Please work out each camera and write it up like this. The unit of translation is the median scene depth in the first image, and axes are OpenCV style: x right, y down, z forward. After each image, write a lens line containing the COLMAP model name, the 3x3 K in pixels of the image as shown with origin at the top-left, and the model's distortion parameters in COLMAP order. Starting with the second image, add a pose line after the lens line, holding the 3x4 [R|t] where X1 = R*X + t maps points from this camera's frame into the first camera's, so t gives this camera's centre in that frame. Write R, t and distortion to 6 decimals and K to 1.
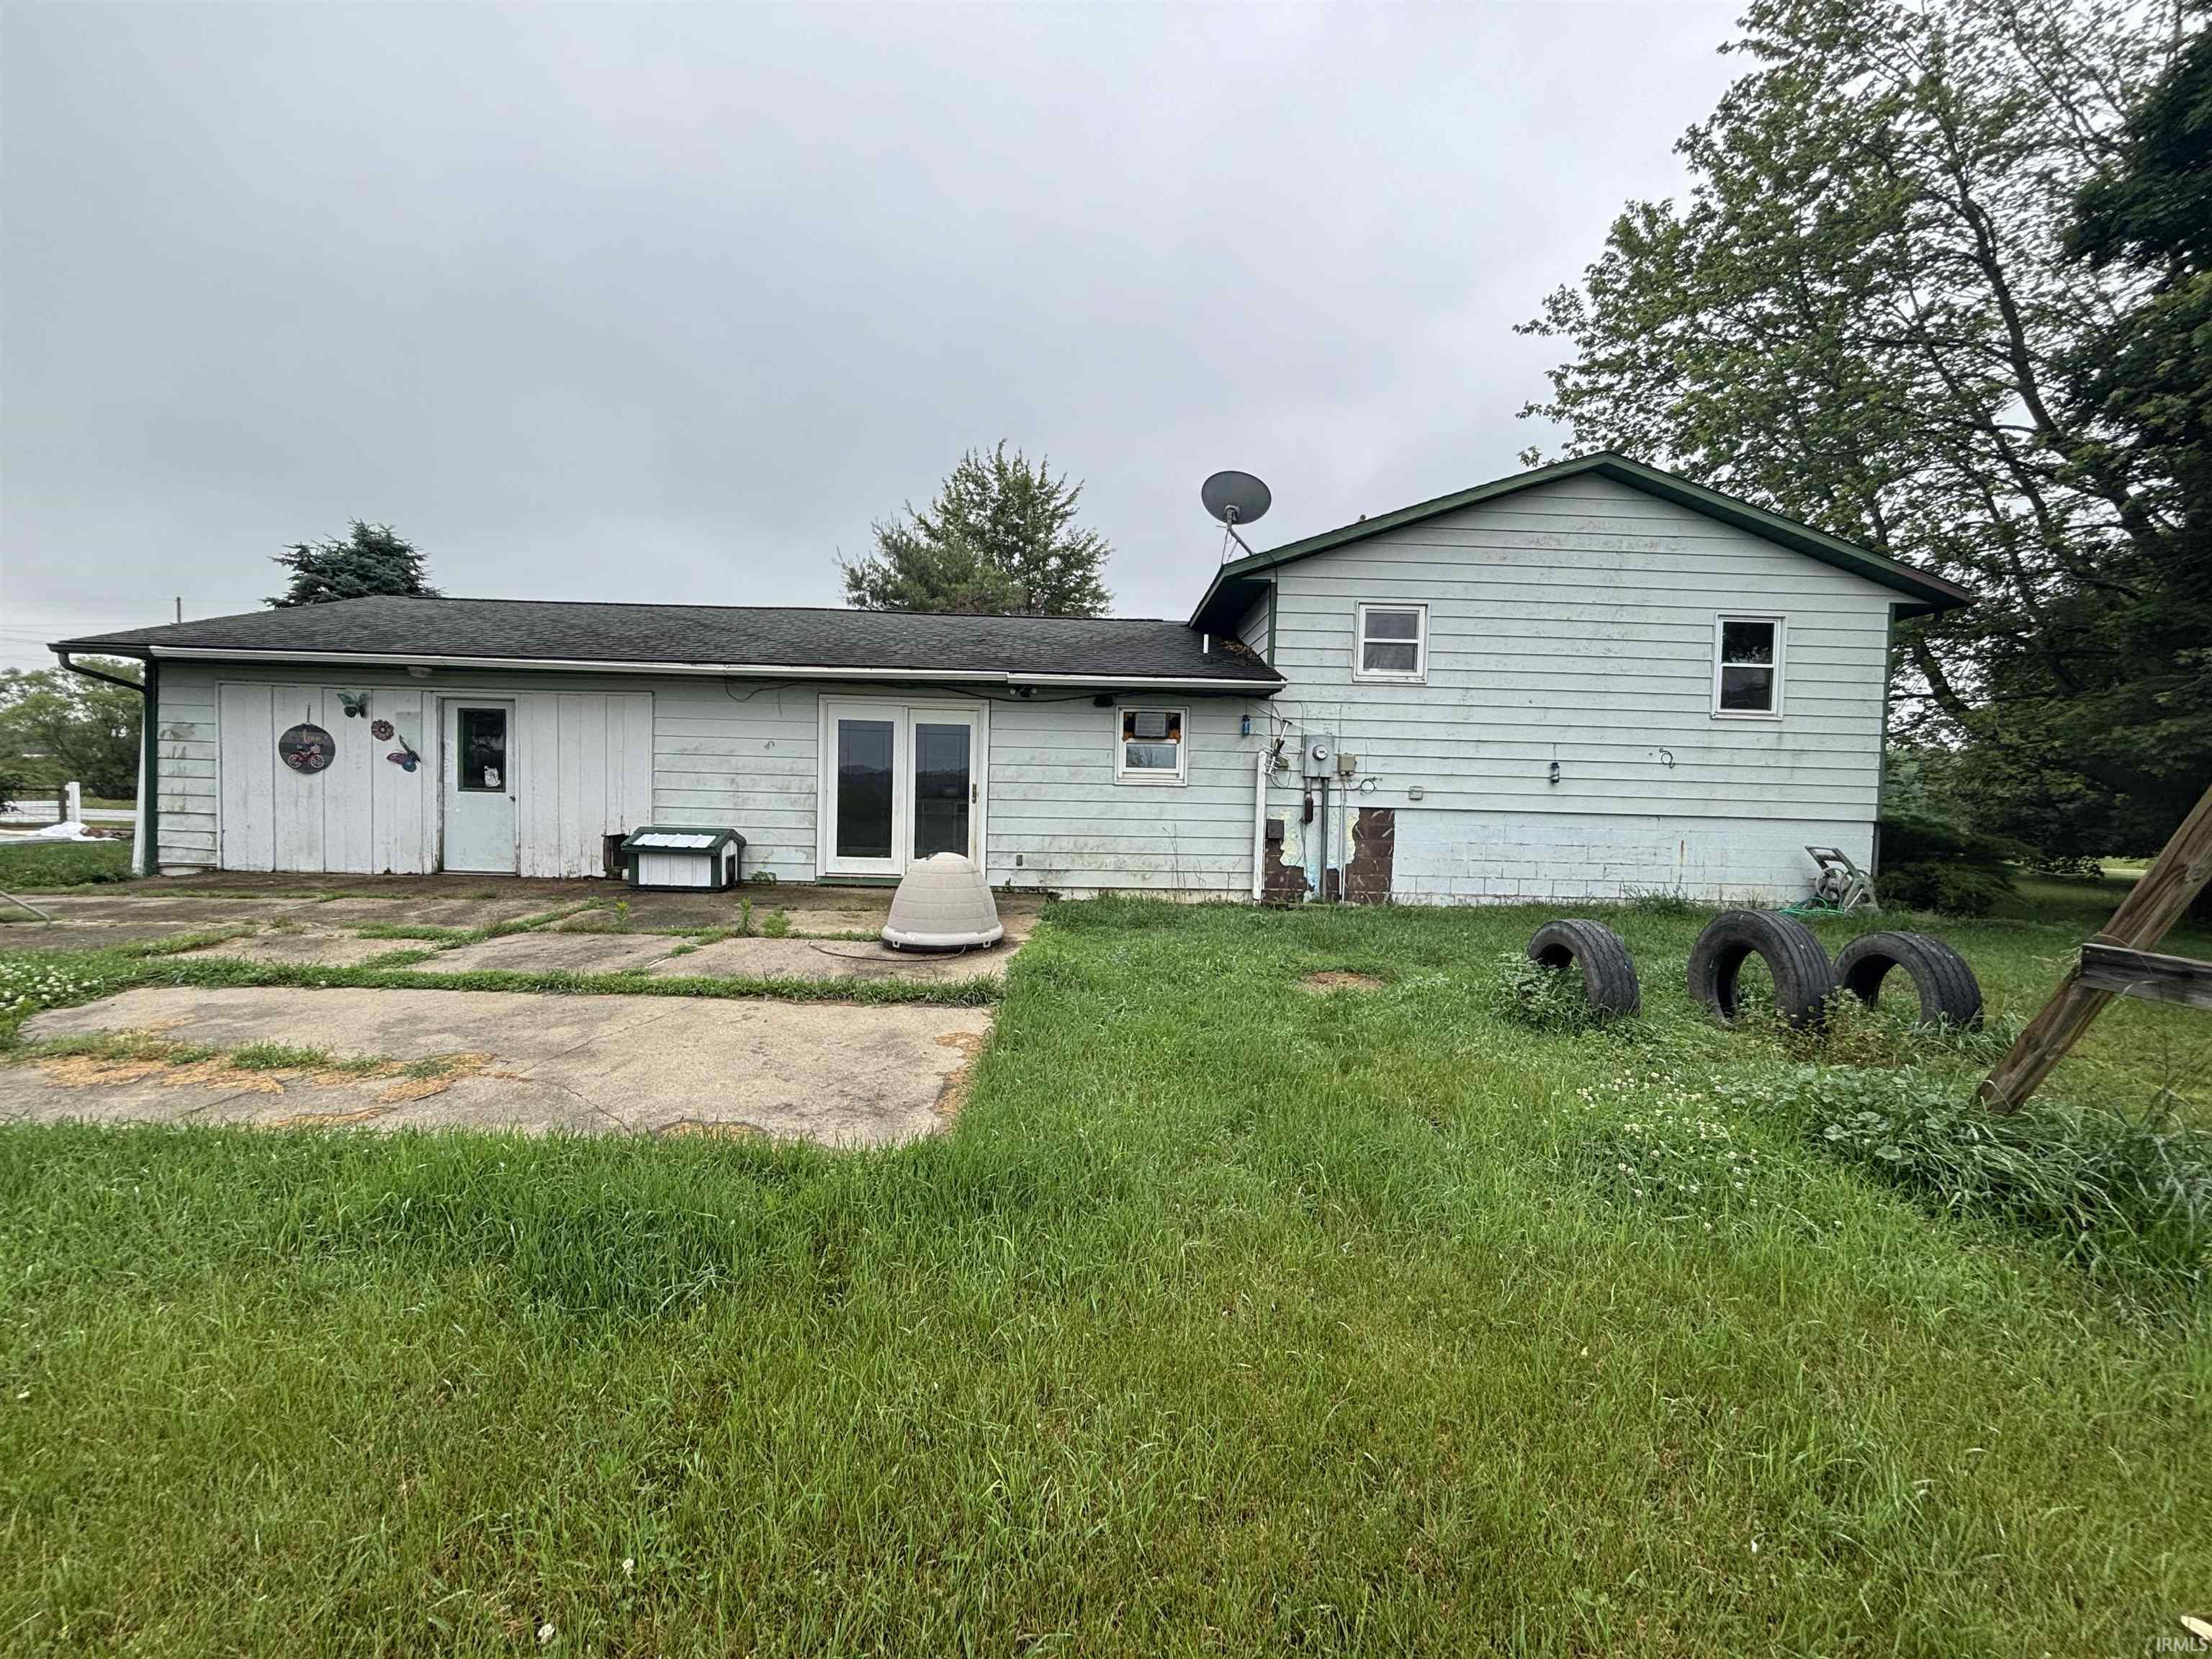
lens RADIAL K [[891.2, 0, 1112.8], [0, 891.2, 829.9], [0, 0, 1]] dist [0.003135, 0.000077]
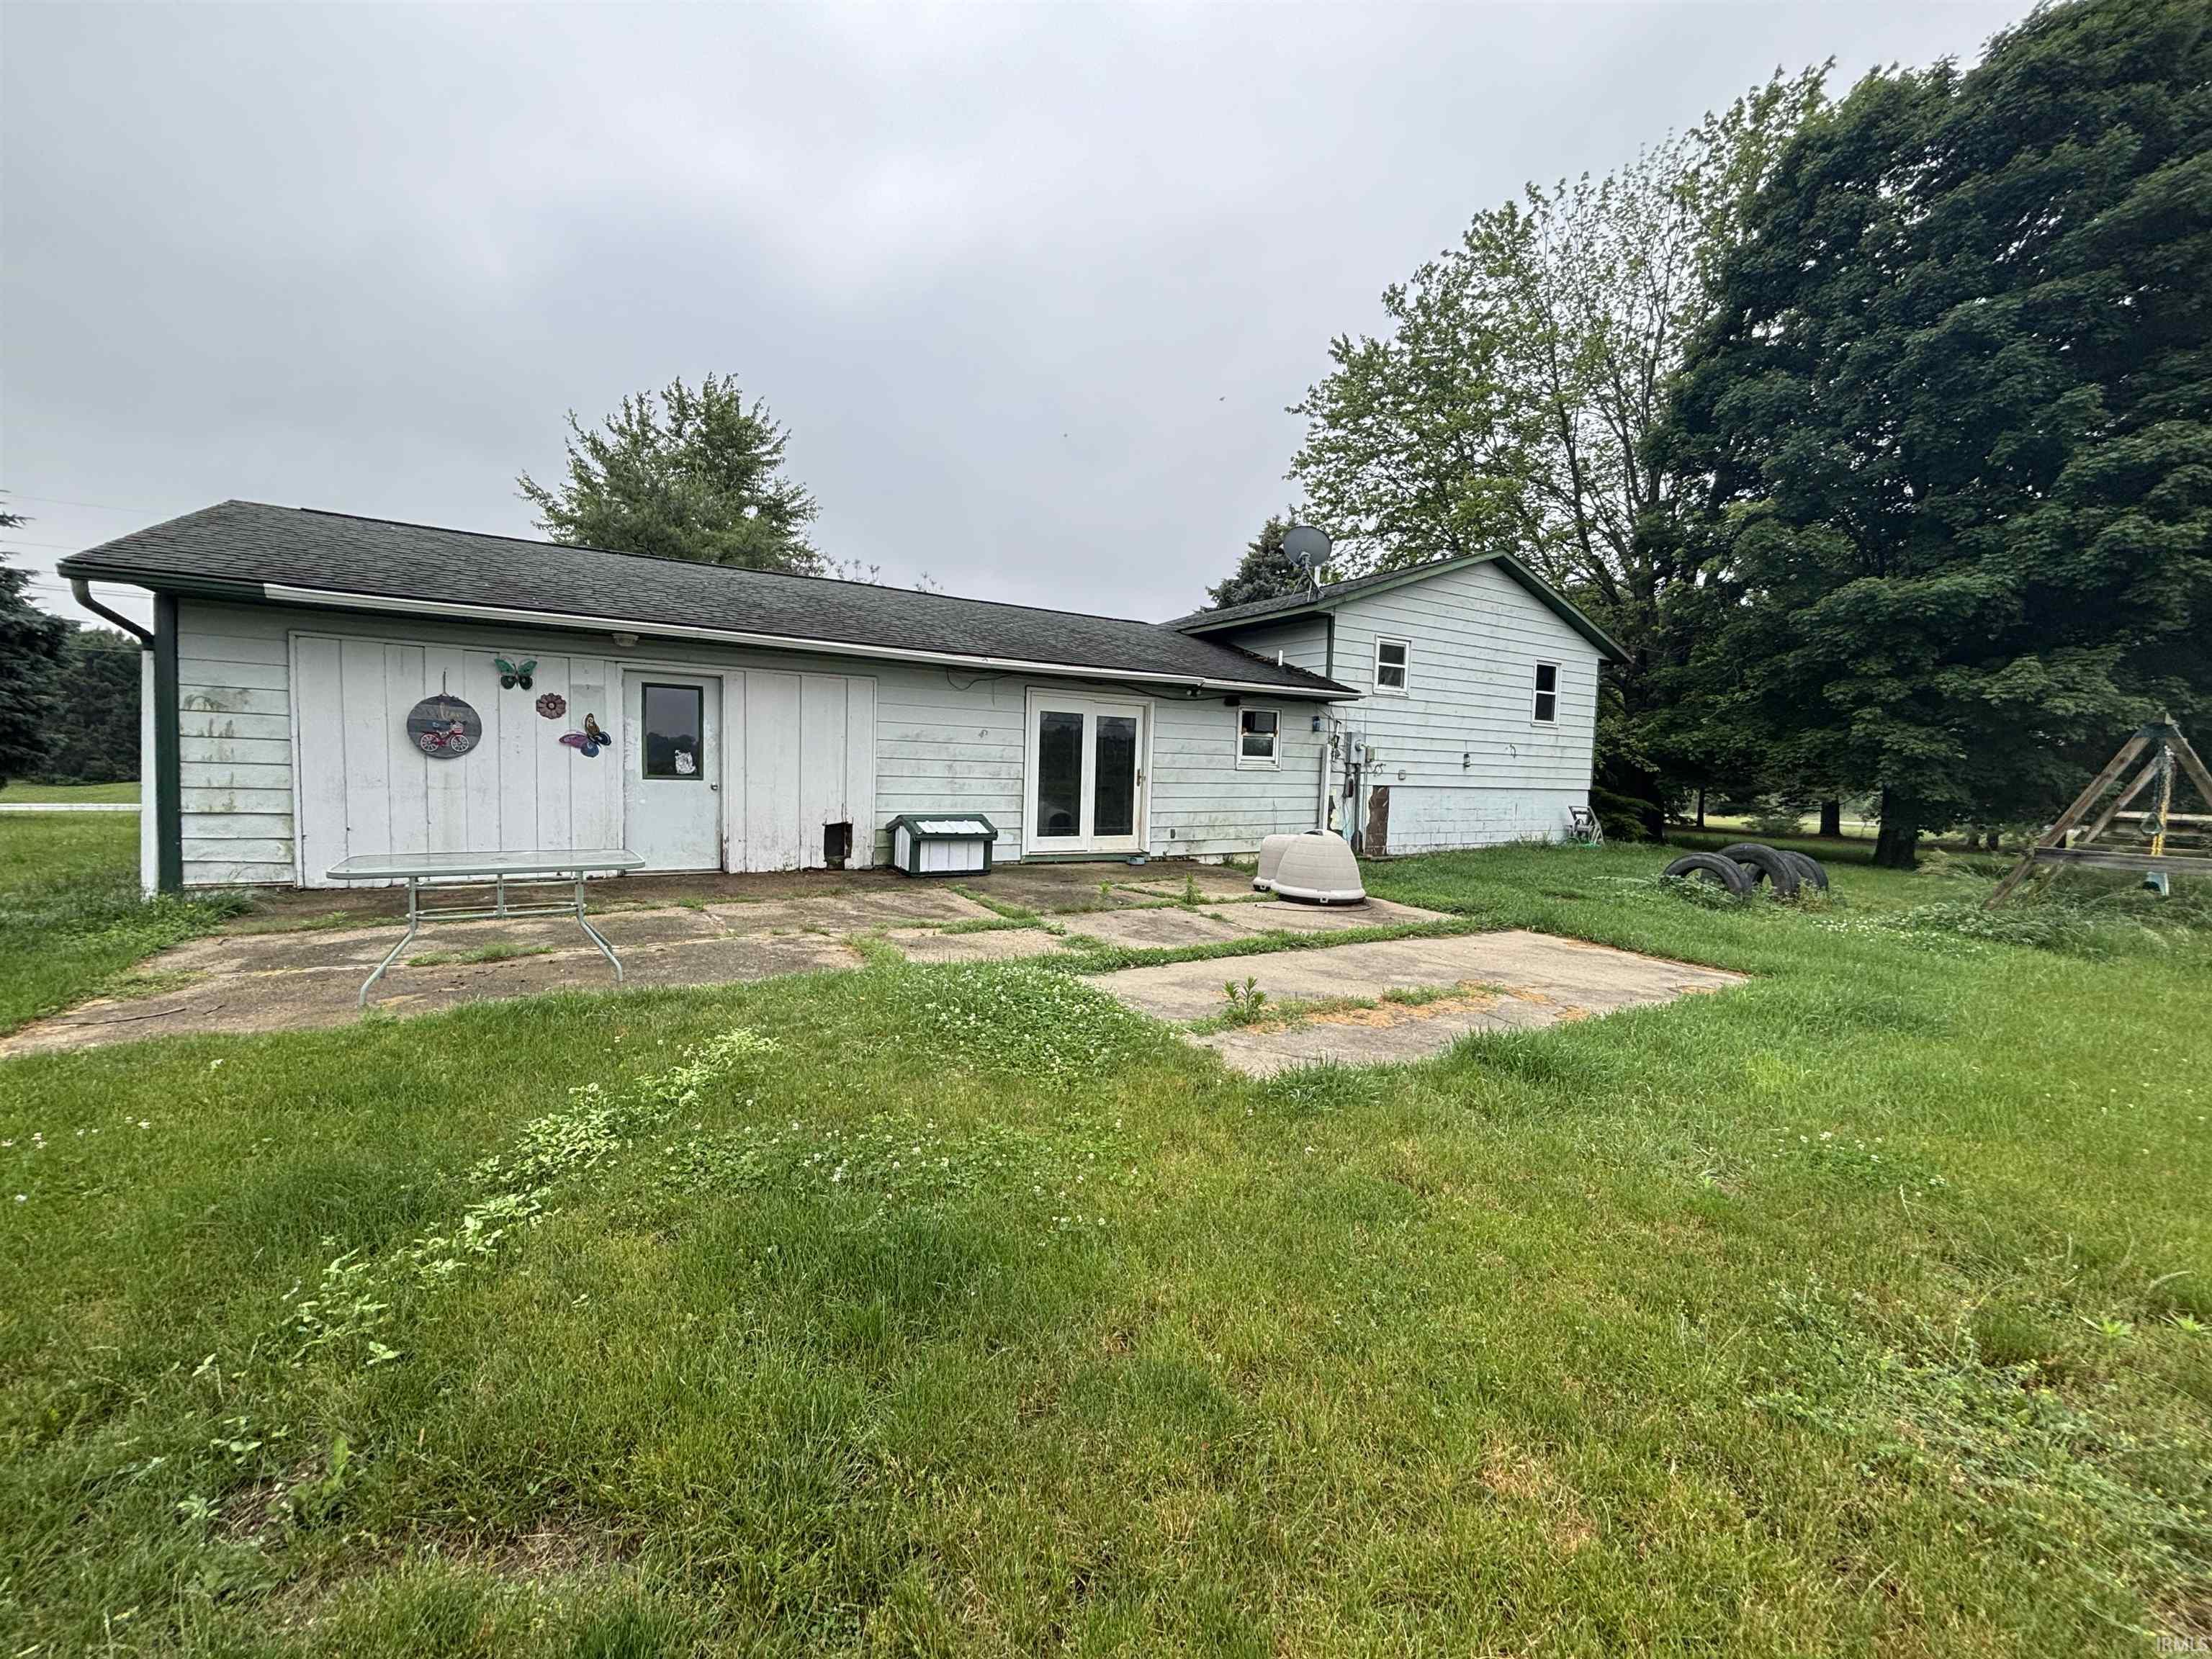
lens RADIAL K [[891.2, 0, 1112.8], [0, 891.2, 829.9], [0, 0, 1]] dist [0.003135, 0.000077]
pose [[0.857662, -0.037623, 0.512836, -0.783221], [0.016454, 0.998817, 0.045759, -0.026215], [-0.513951, -0.030808, 0.857266, 0.023498]]
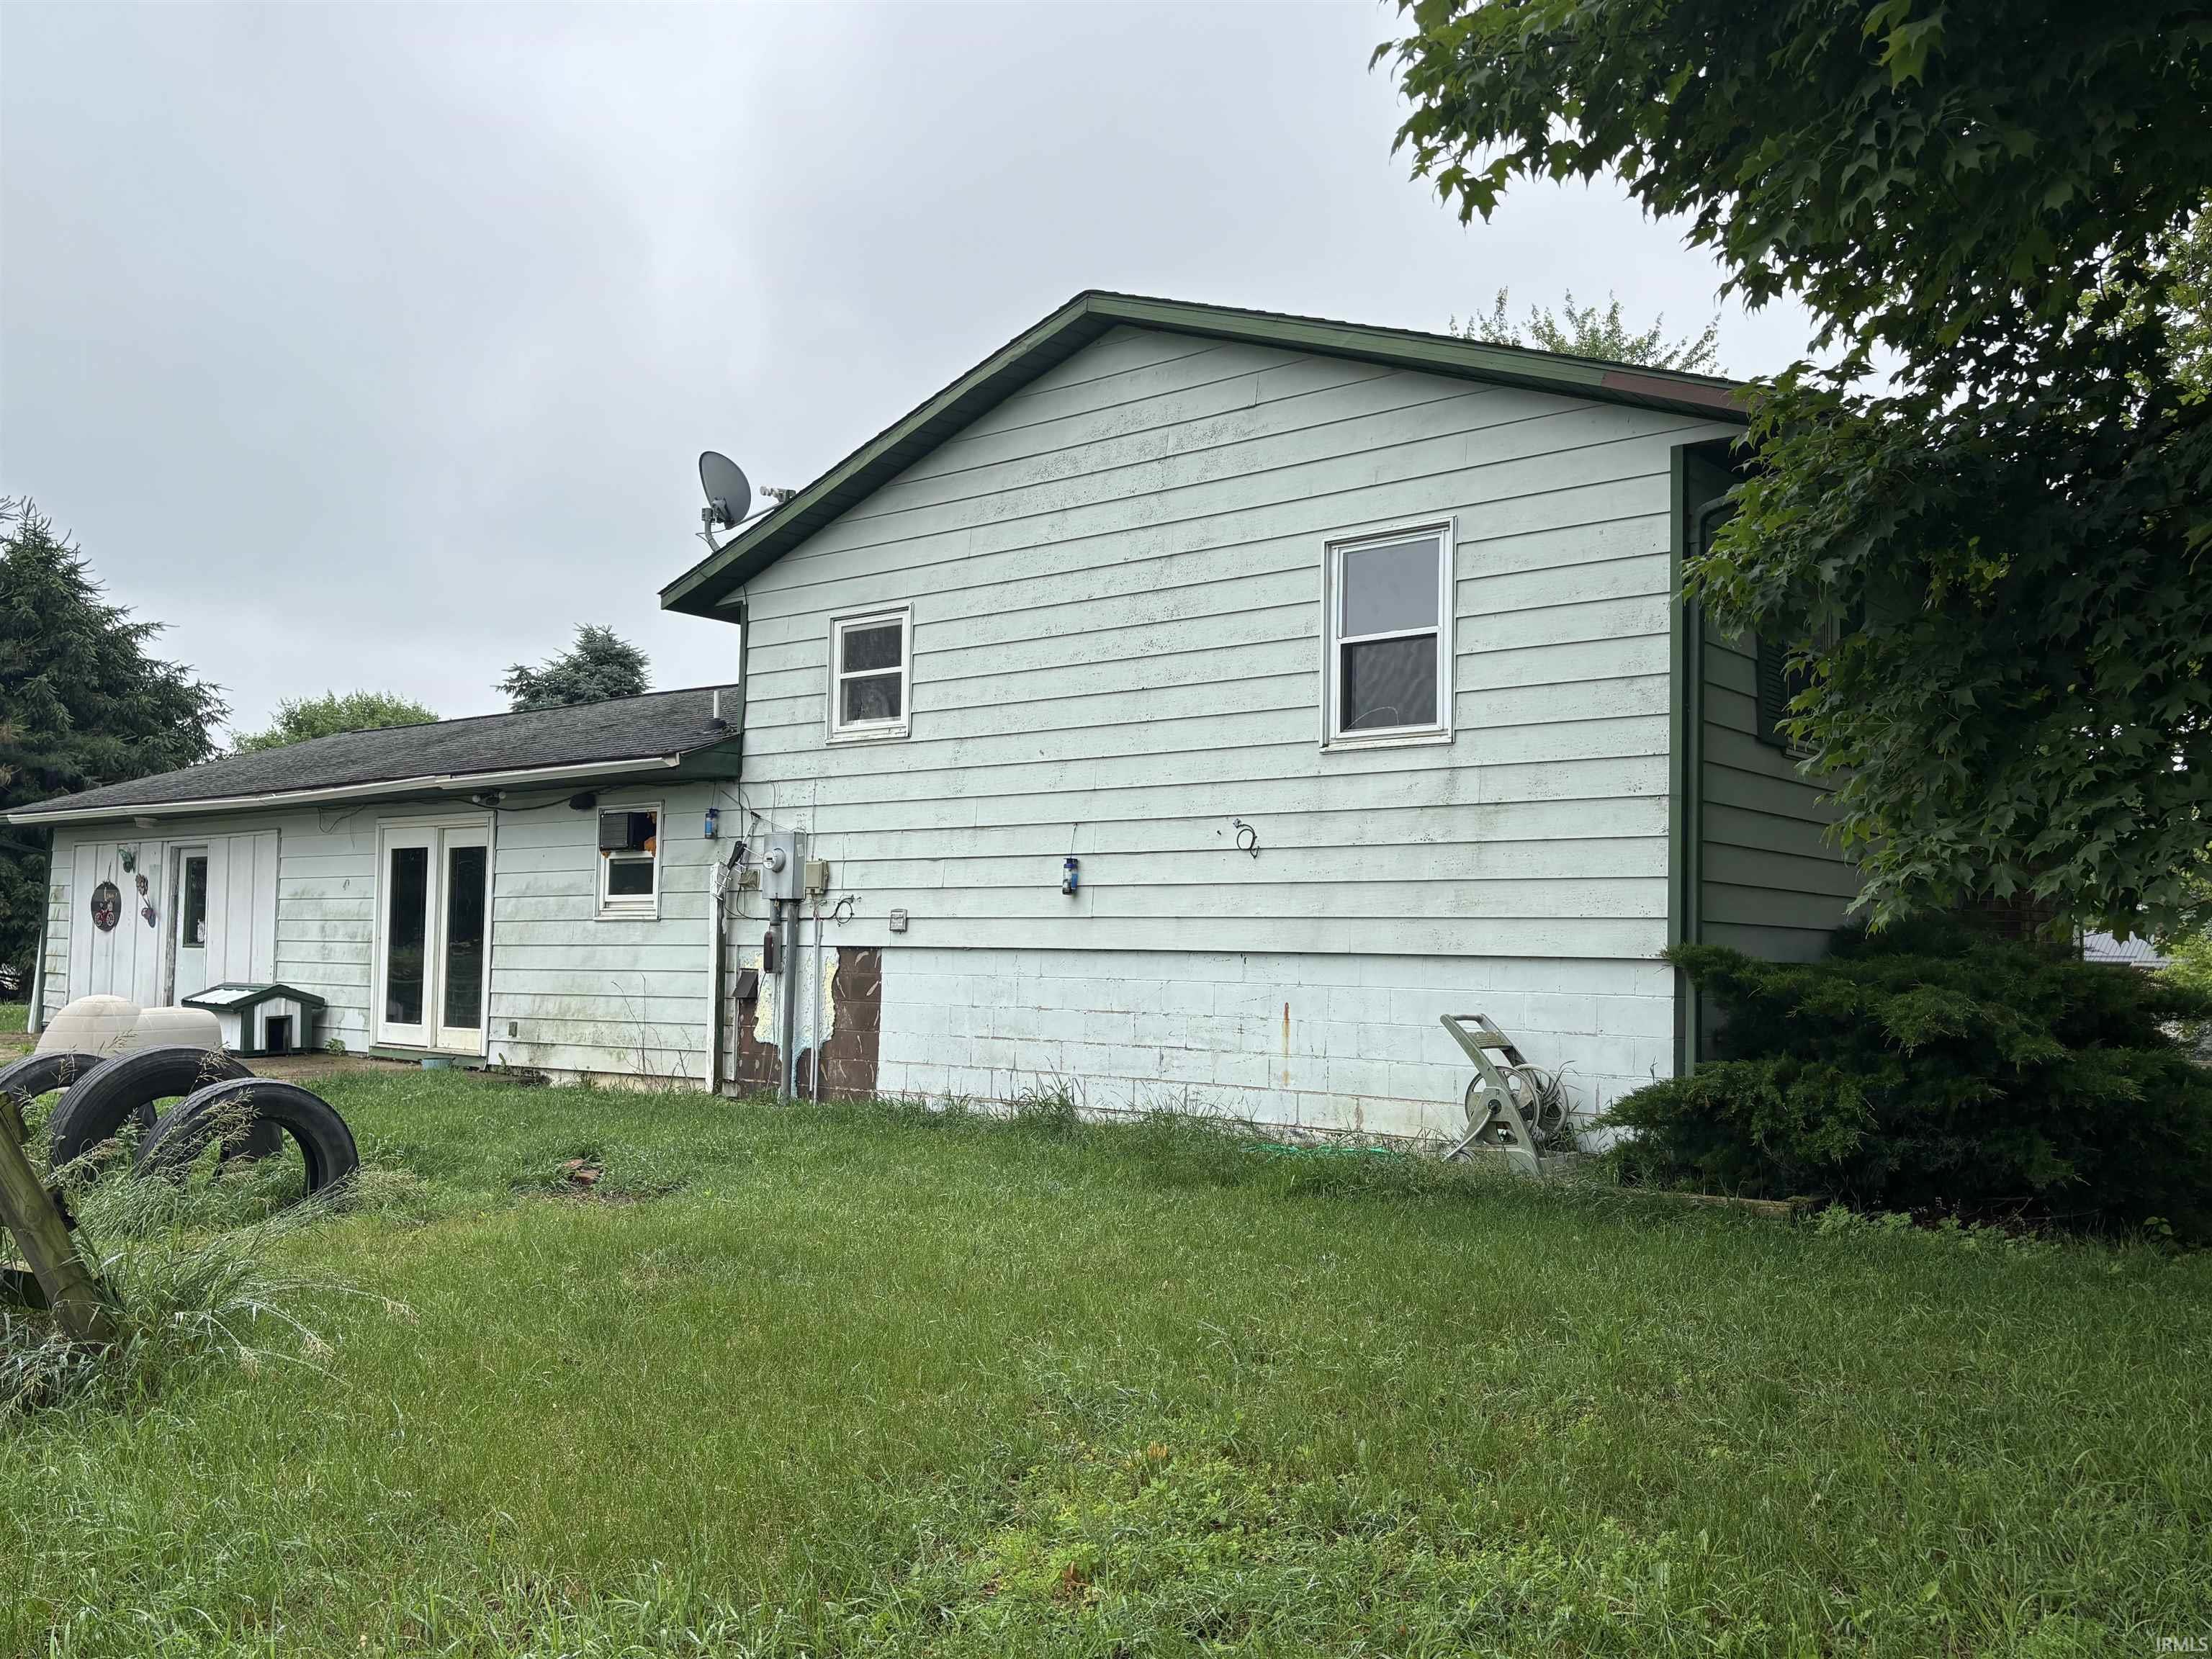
lens RADIAL K [[1890.5, 0, 1106.0], [0, 1890.5, 829.5], [0, 0, 1]] dist [0.082420, -0.234674]
pose [[0.752173, -0.058815, -0.656335, 1.276503], [-0.026004, 0.992584, -0.118748, 0.044436], [0.658452, 0.106387, 0.745066, 0.150795]]
